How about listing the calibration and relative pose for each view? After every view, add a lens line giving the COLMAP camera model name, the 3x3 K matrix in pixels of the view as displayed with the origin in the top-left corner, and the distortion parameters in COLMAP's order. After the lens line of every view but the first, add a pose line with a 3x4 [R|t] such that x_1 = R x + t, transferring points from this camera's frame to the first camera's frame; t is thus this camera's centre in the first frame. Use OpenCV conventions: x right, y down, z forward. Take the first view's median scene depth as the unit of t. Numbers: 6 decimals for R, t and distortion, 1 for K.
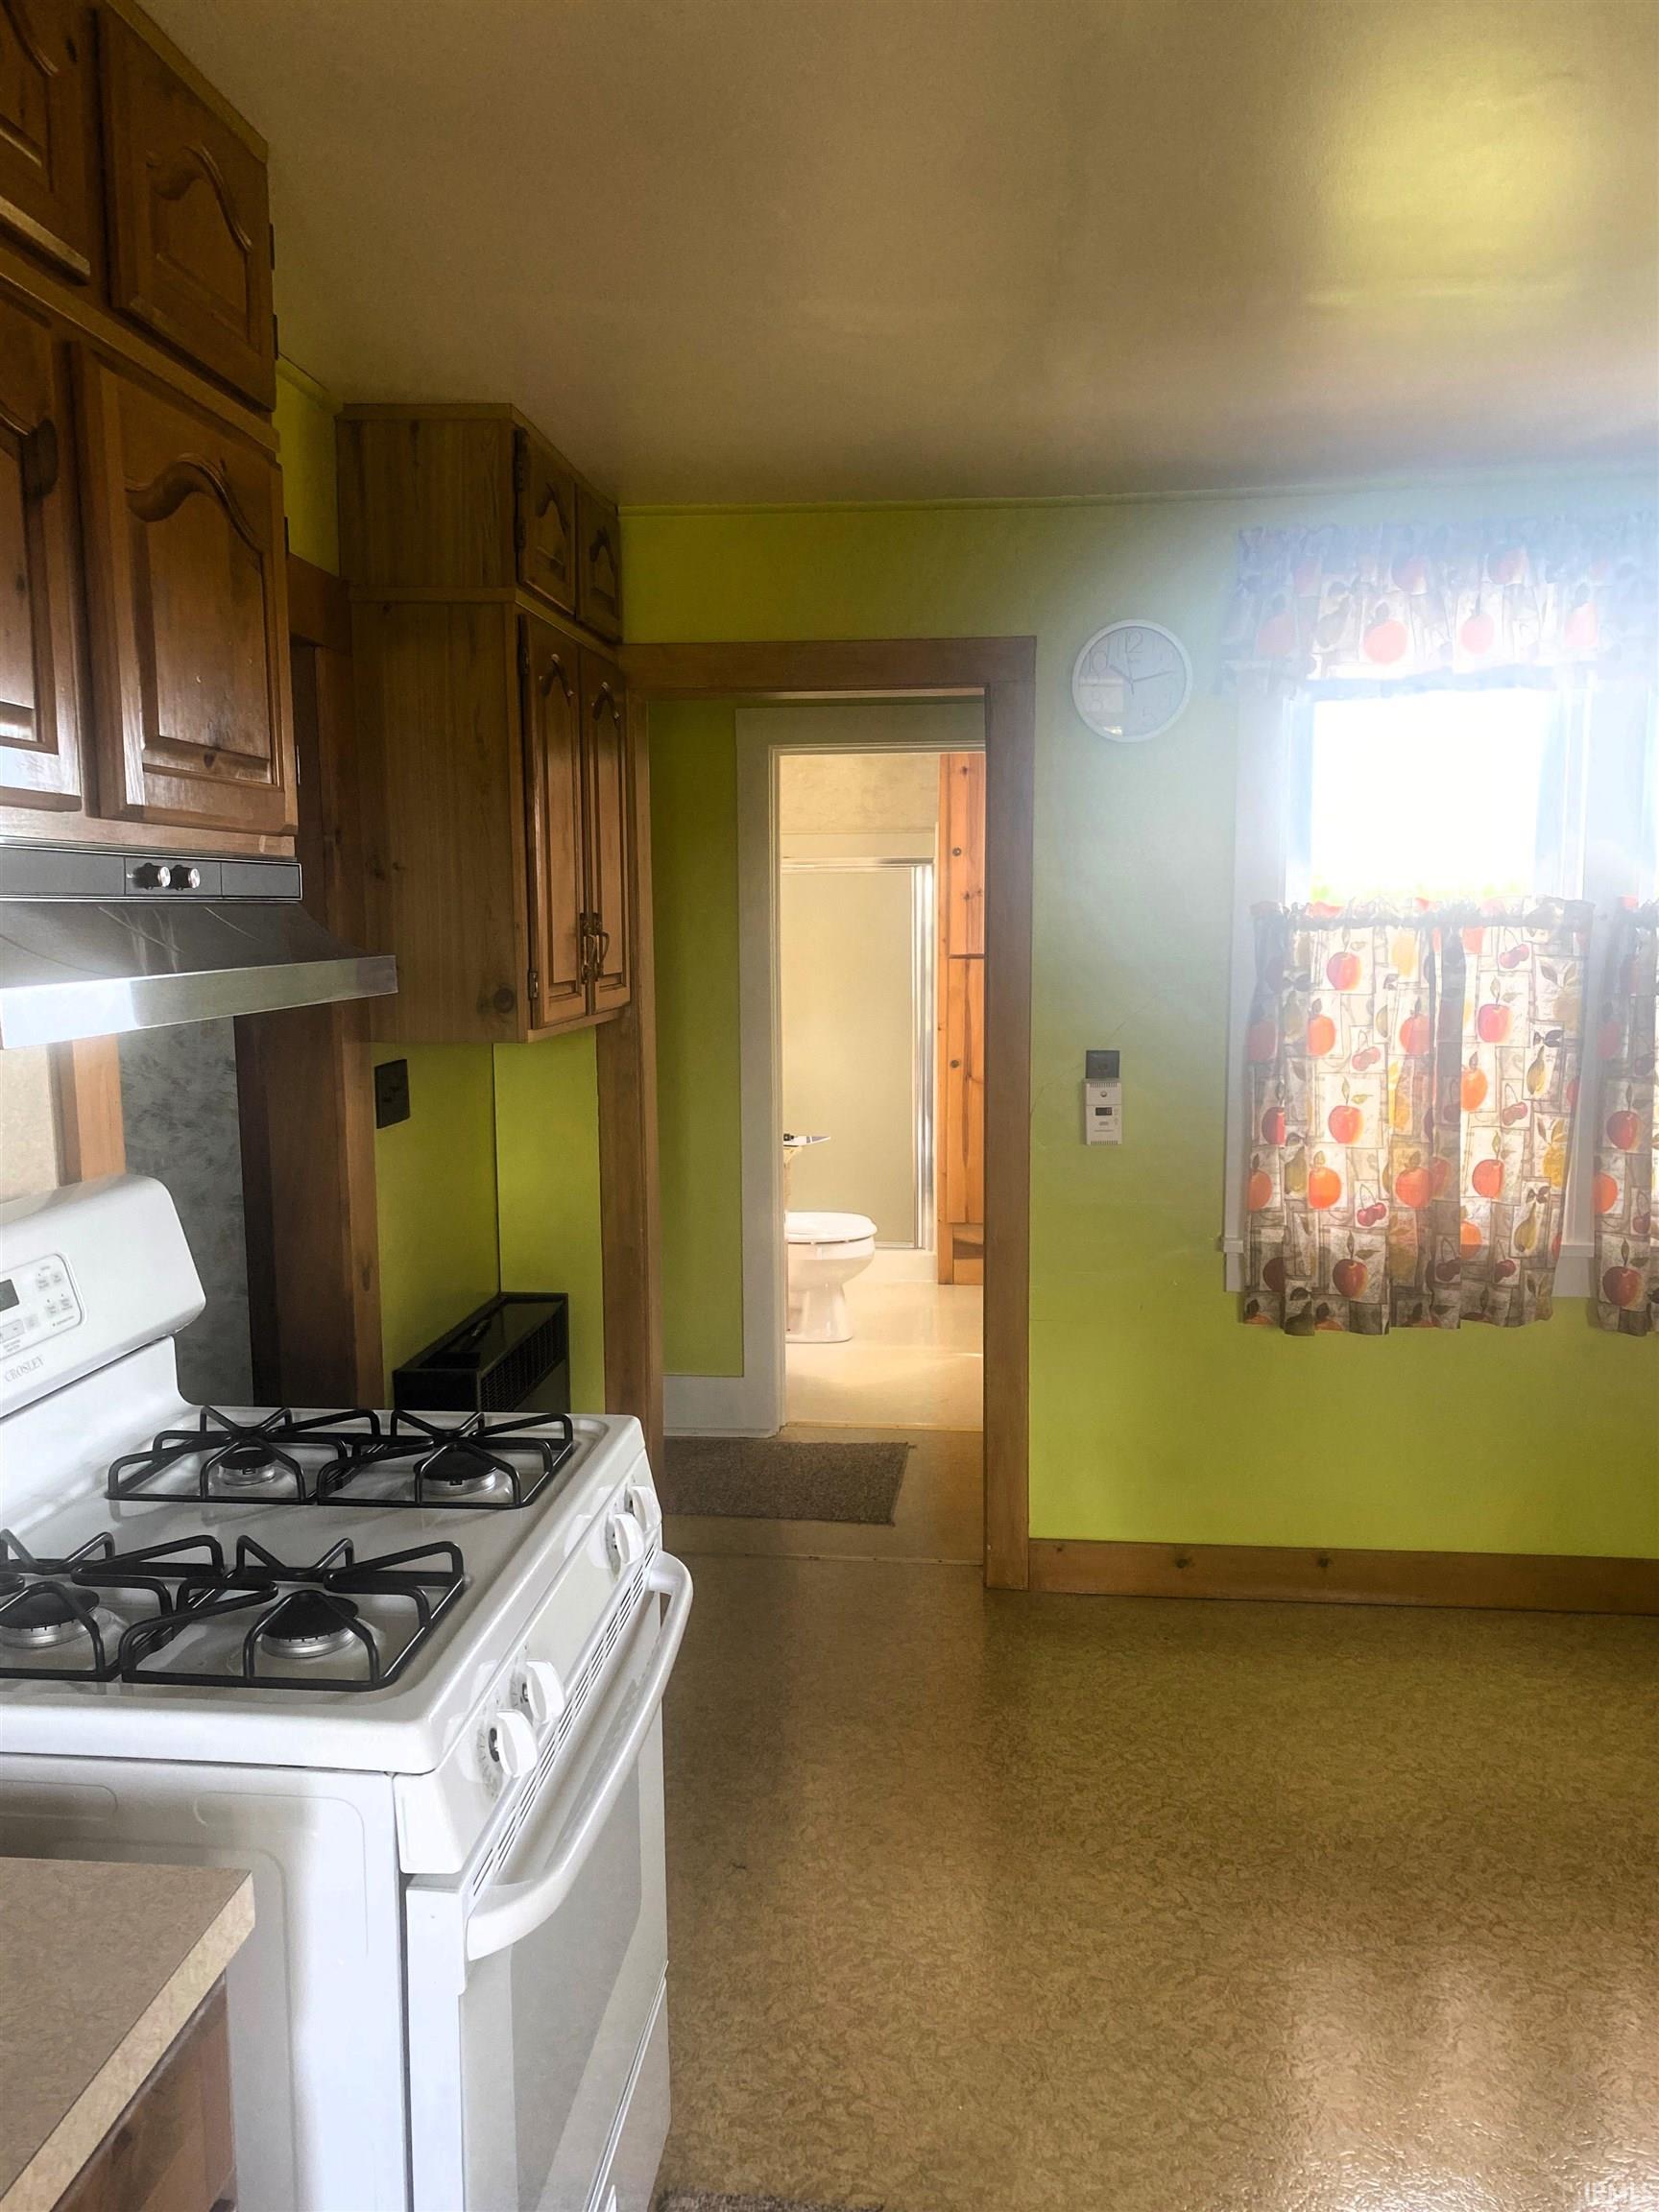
lens RADIAL K [[1673.1, 0, 830.5], [0, 1673.1, 1105.7], [0, 0, 1]] dist [-0.006501, -0.001123]
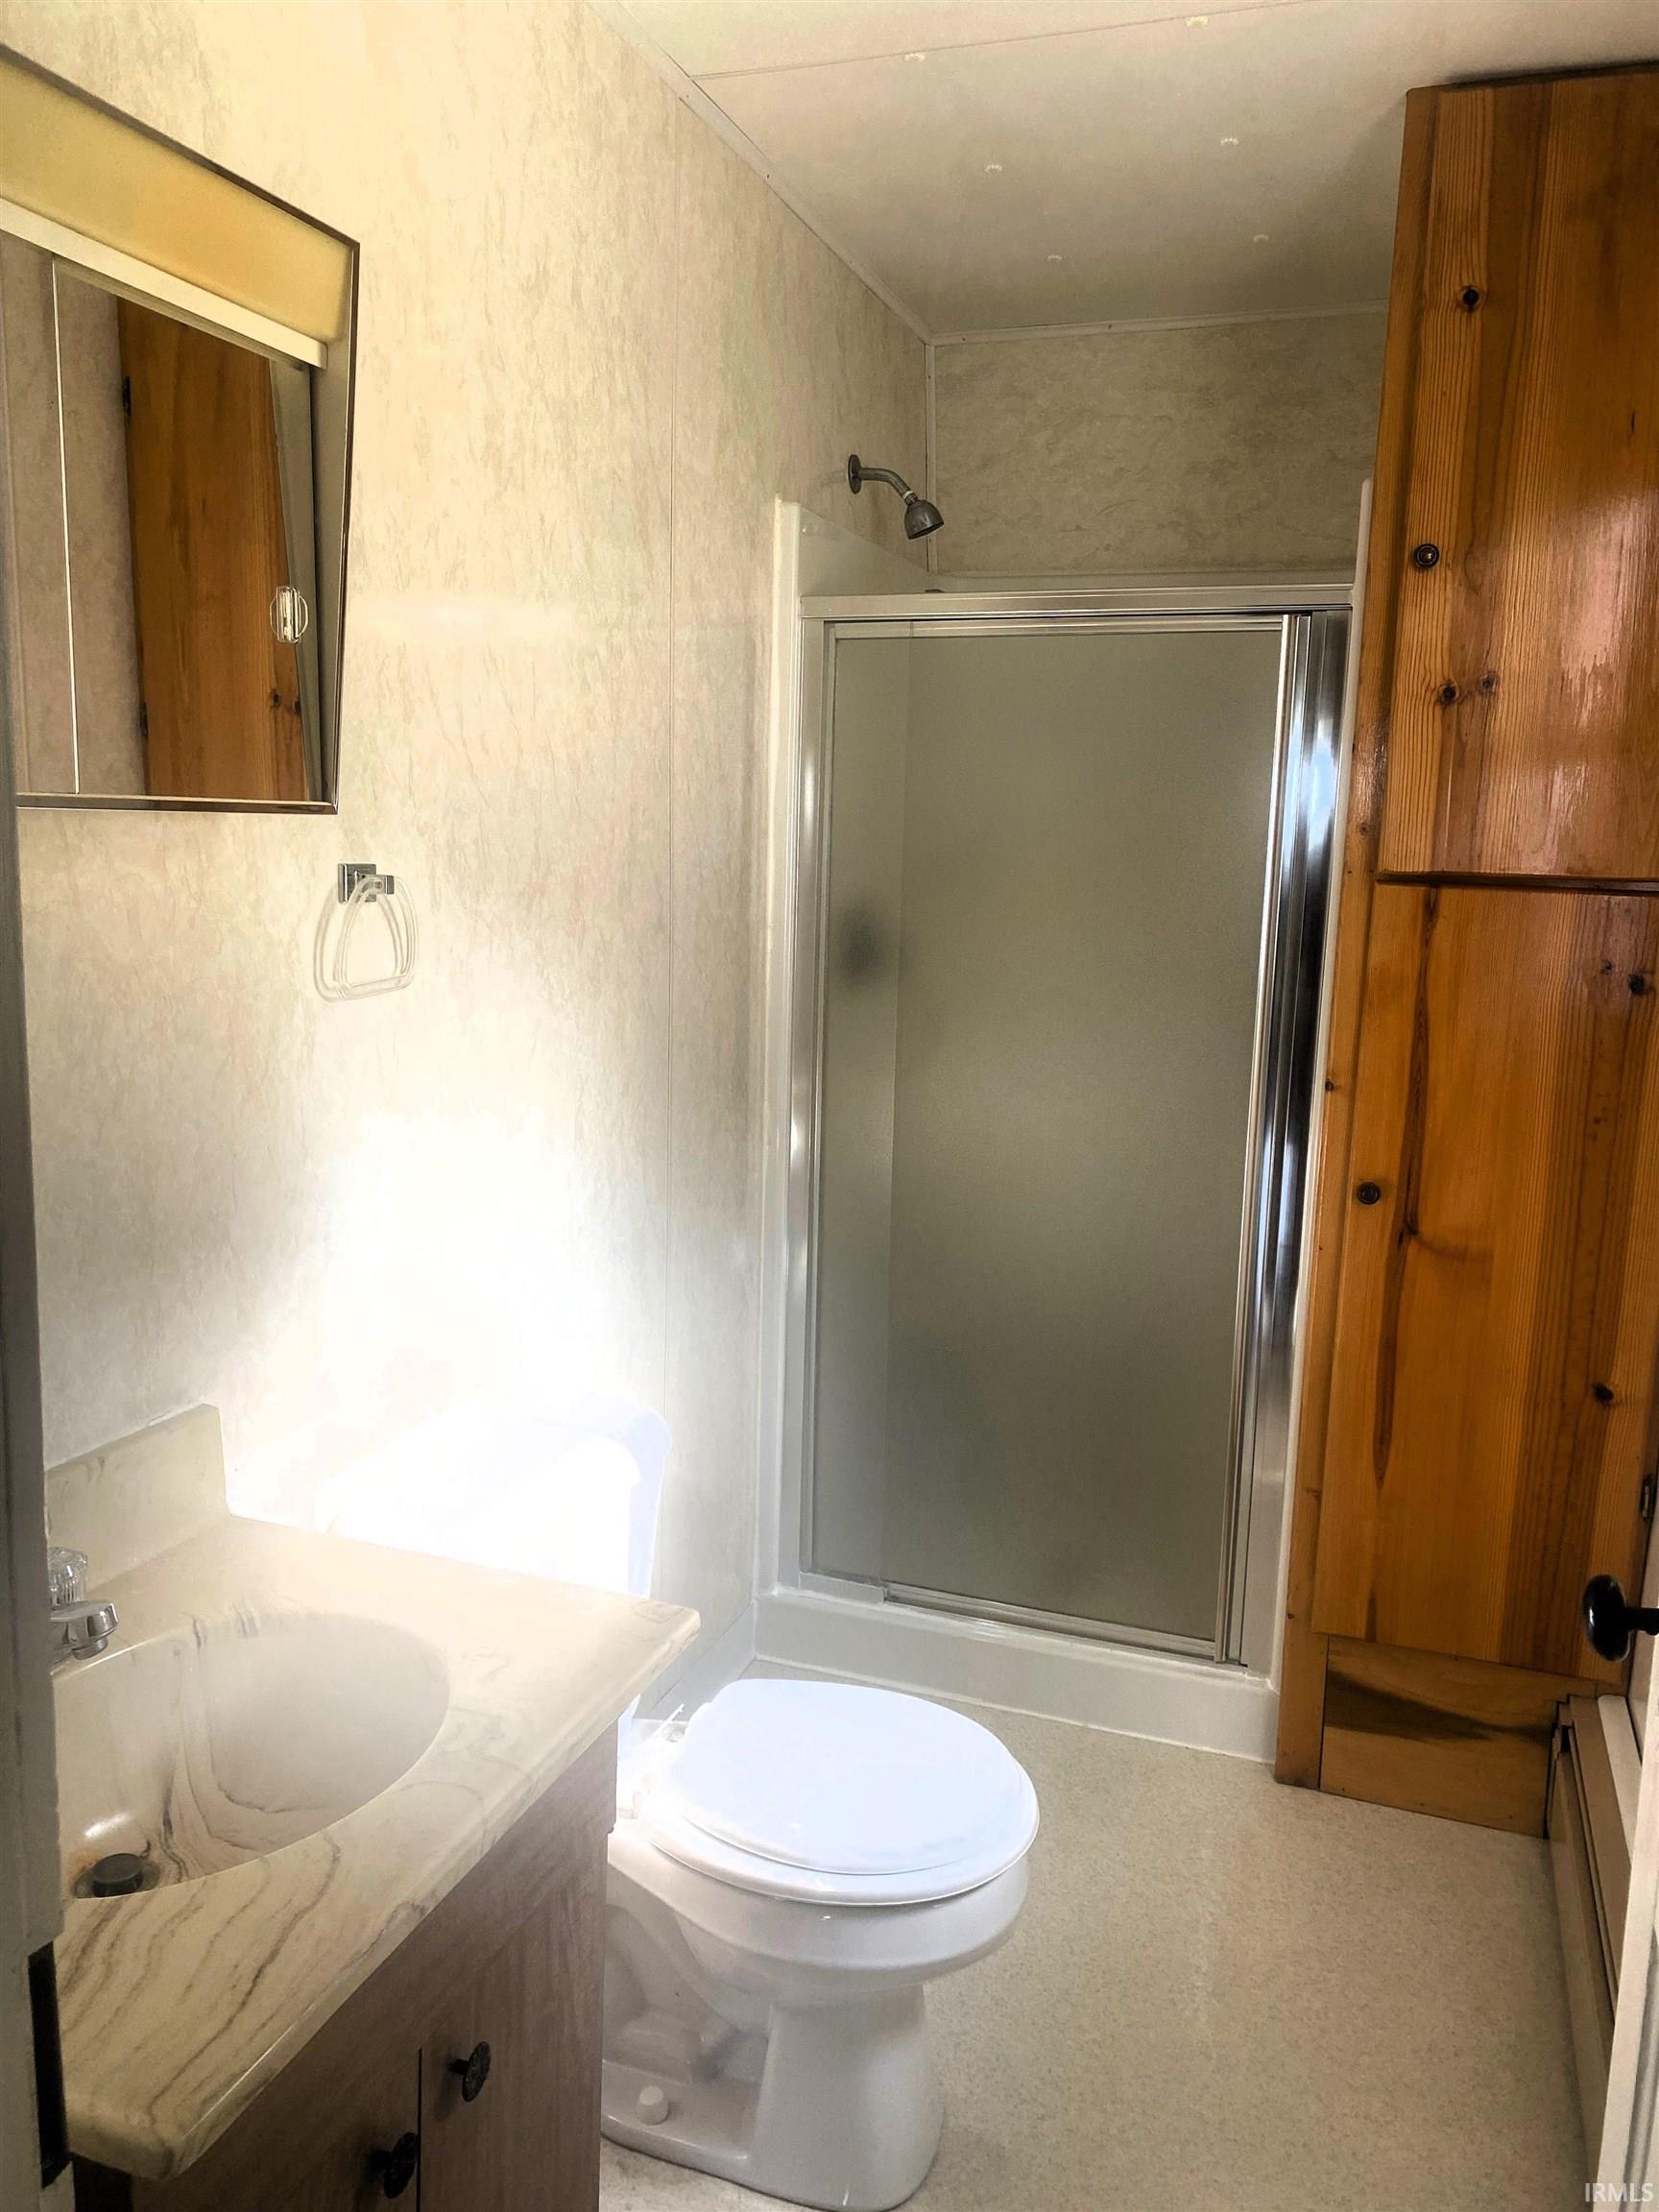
lens RADIAL K [[1673.1, 0, 829.4], [0, 1673.1, 1108.0], [0, 0, 1]] dist [-0.006501, -0.001123]
pose [[0.969787, 0.070167, -0.233645, 0.045483], [-0.059414, 0.996838, 0.052756, -0.053467], [0.236608, -0.037280, 0.970890, 0.637037]]
